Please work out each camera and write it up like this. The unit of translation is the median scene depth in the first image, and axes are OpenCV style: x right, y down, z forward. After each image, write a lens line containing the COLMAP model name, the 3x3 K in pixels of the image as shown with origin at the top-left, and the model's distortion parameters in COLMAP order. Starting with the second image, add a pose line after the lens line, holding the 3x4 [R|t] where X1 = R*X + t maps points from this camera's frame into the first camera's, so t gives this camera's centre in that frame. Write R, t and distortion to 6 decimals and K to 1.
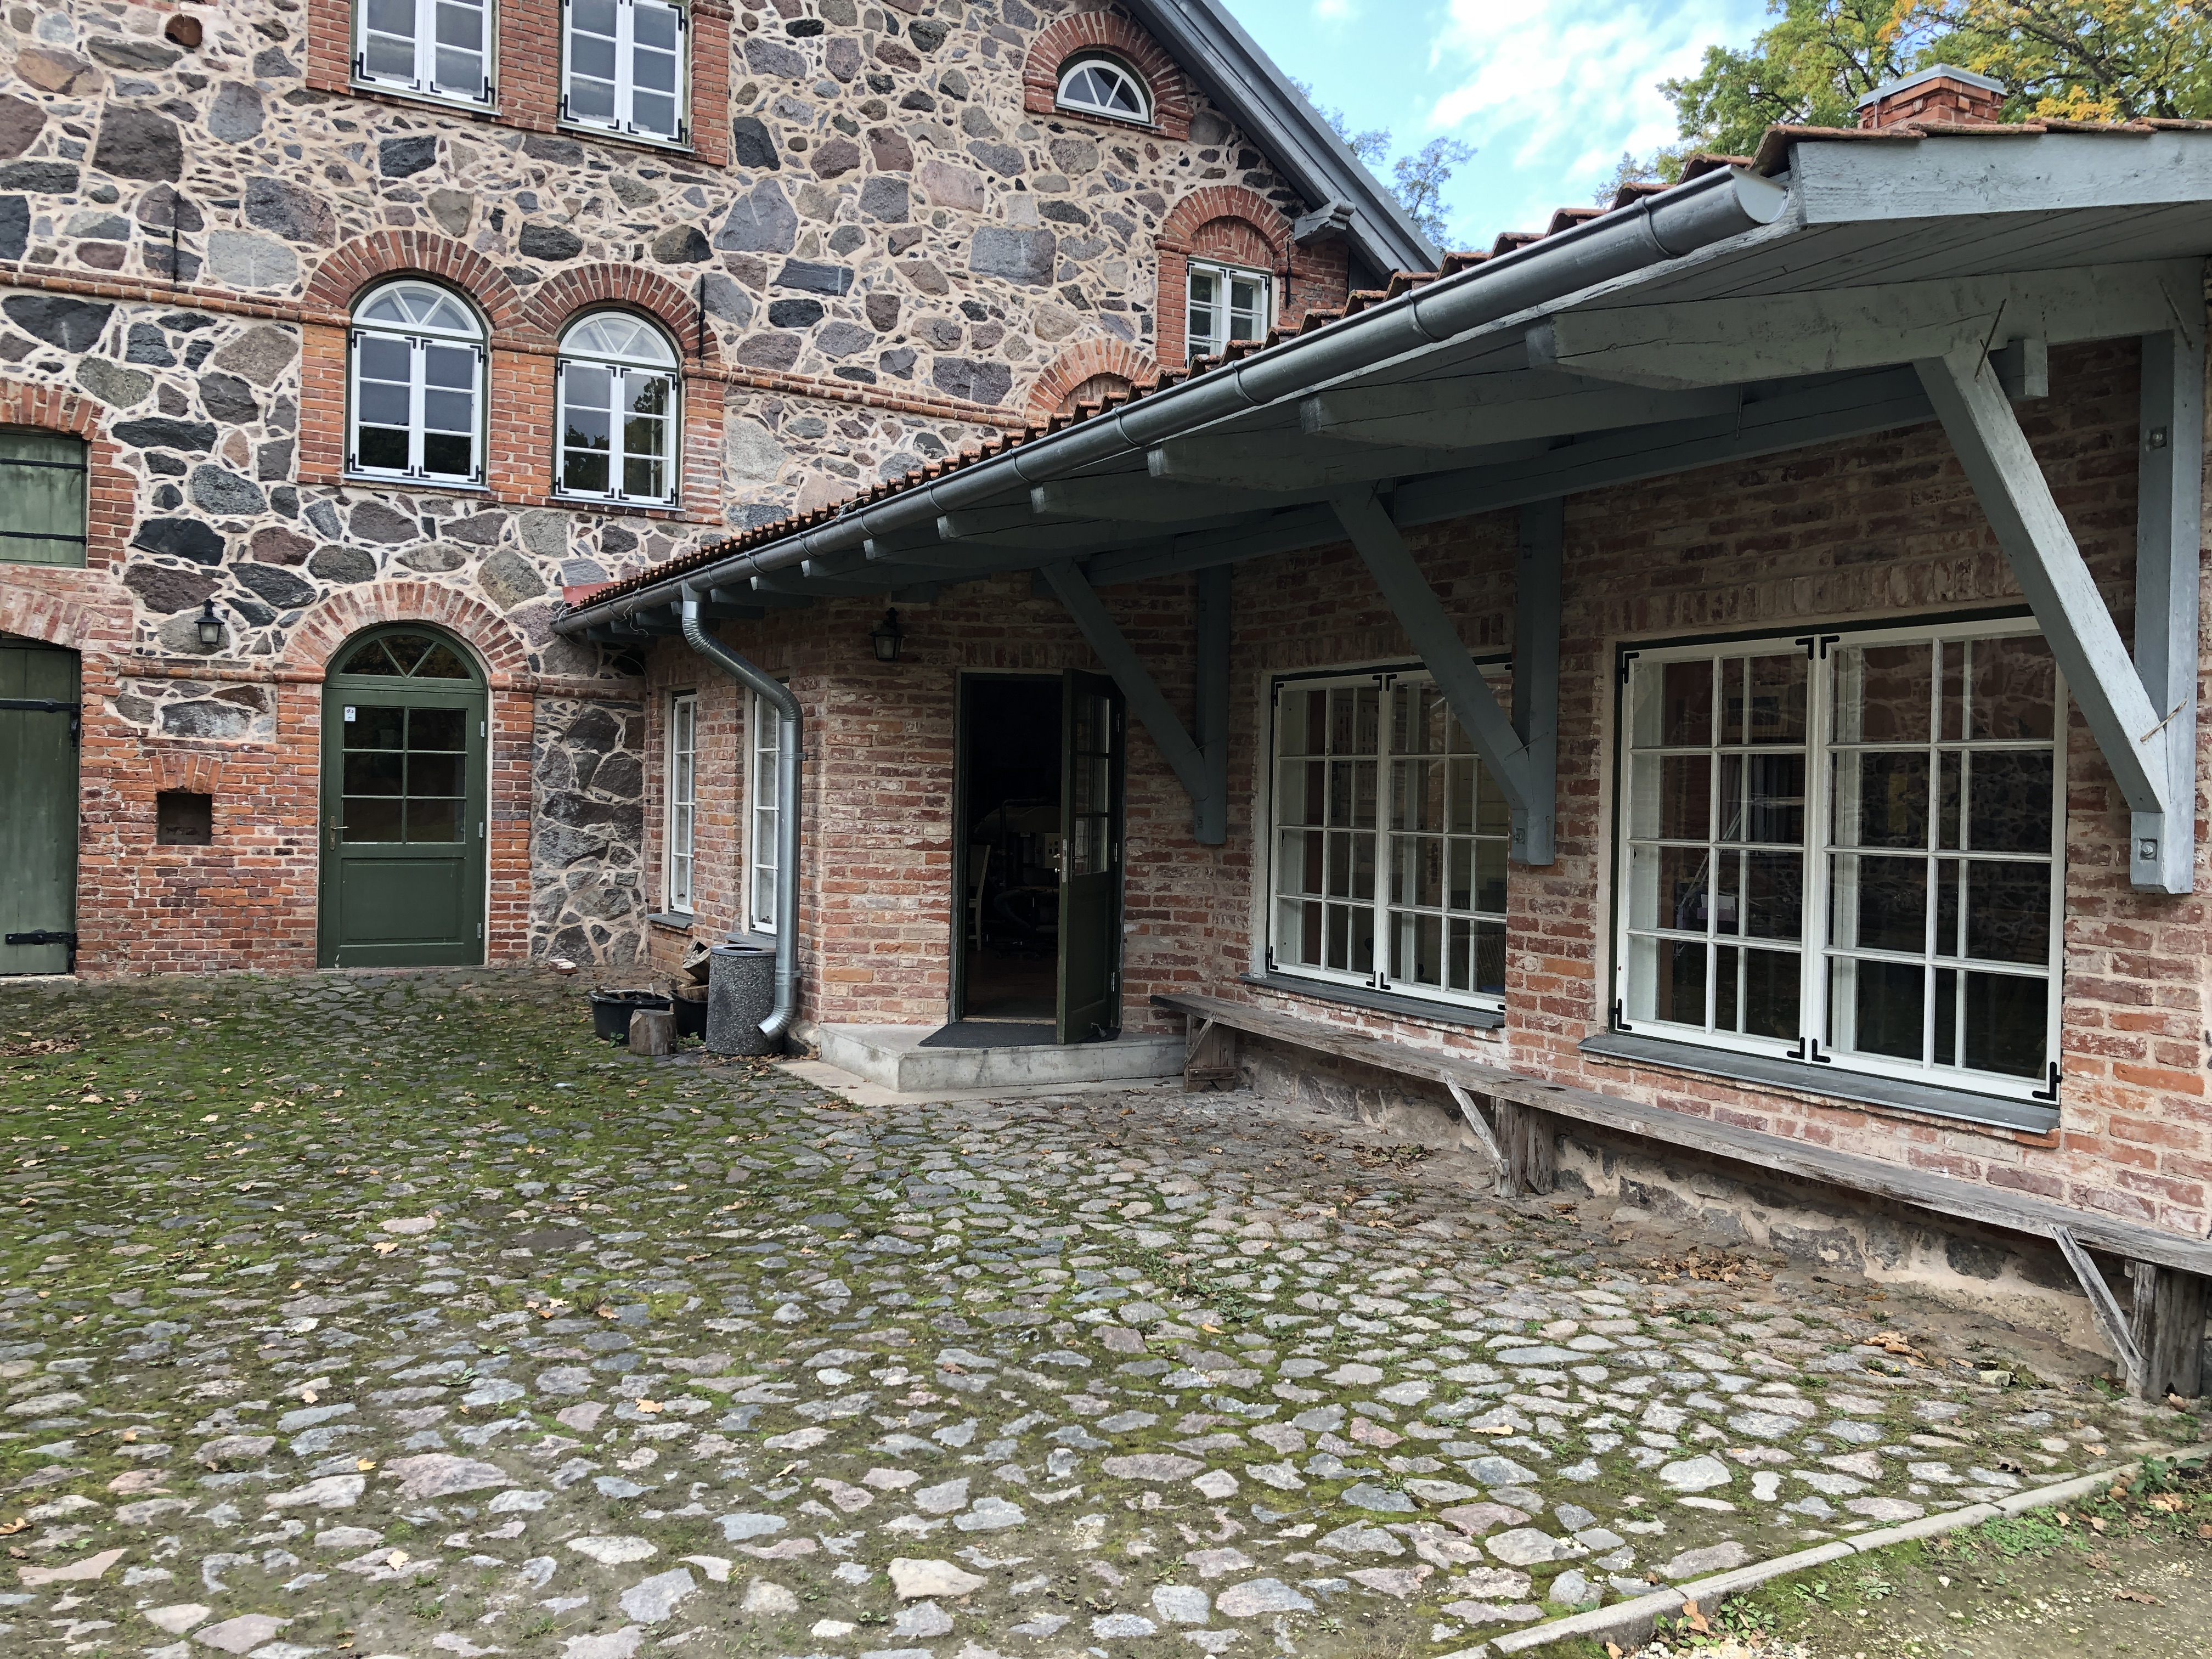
lens RADIAL K [[1732.2, 0, 1122.2], [0, 1732.2, 831.9], [0, 0, 1]] dist [0.000126, -0.008824]
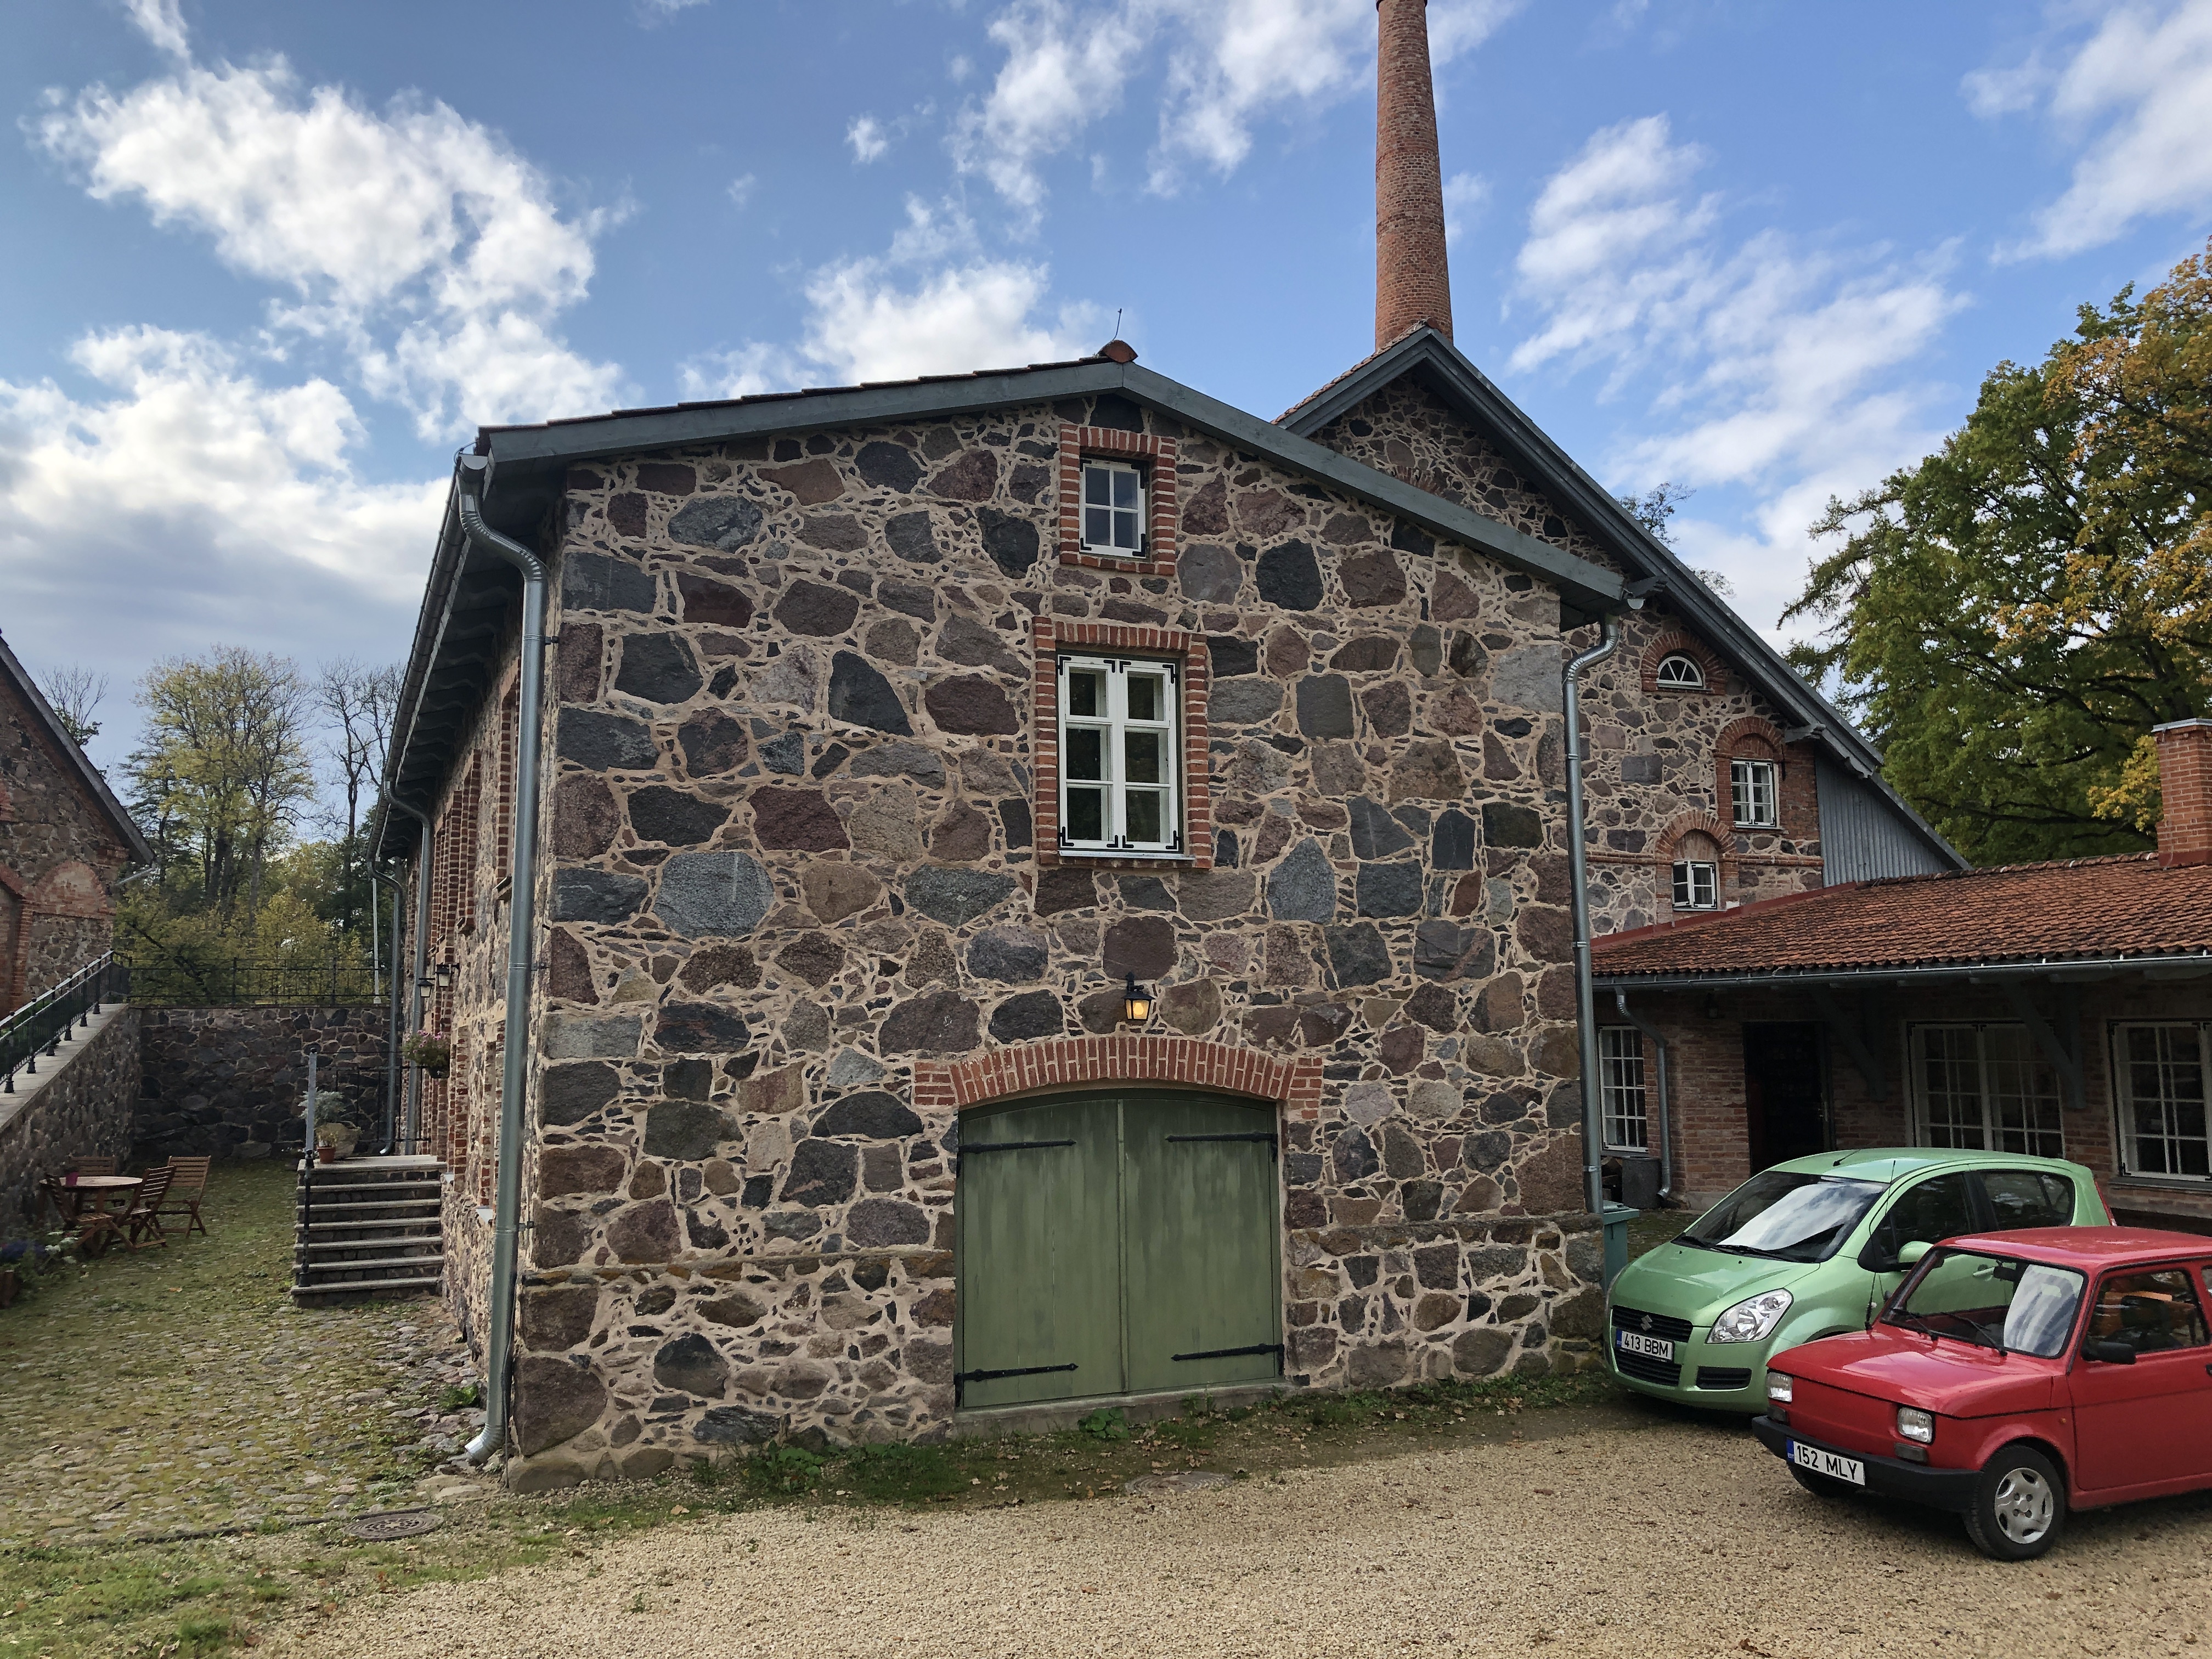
lens RADIAL K [[1732.2, 0, 1092.8], [0, 1732.2, 835.5], [0, 0, 1]] dist [0.000126, -0.008824]
pose [[0.994762, -0.042686, -0.092884, -0.458141], [0.030115, 0.990691, -0.132760, -0.041479], [0.097686, 0.129267, 0.986786, -0.812933]]
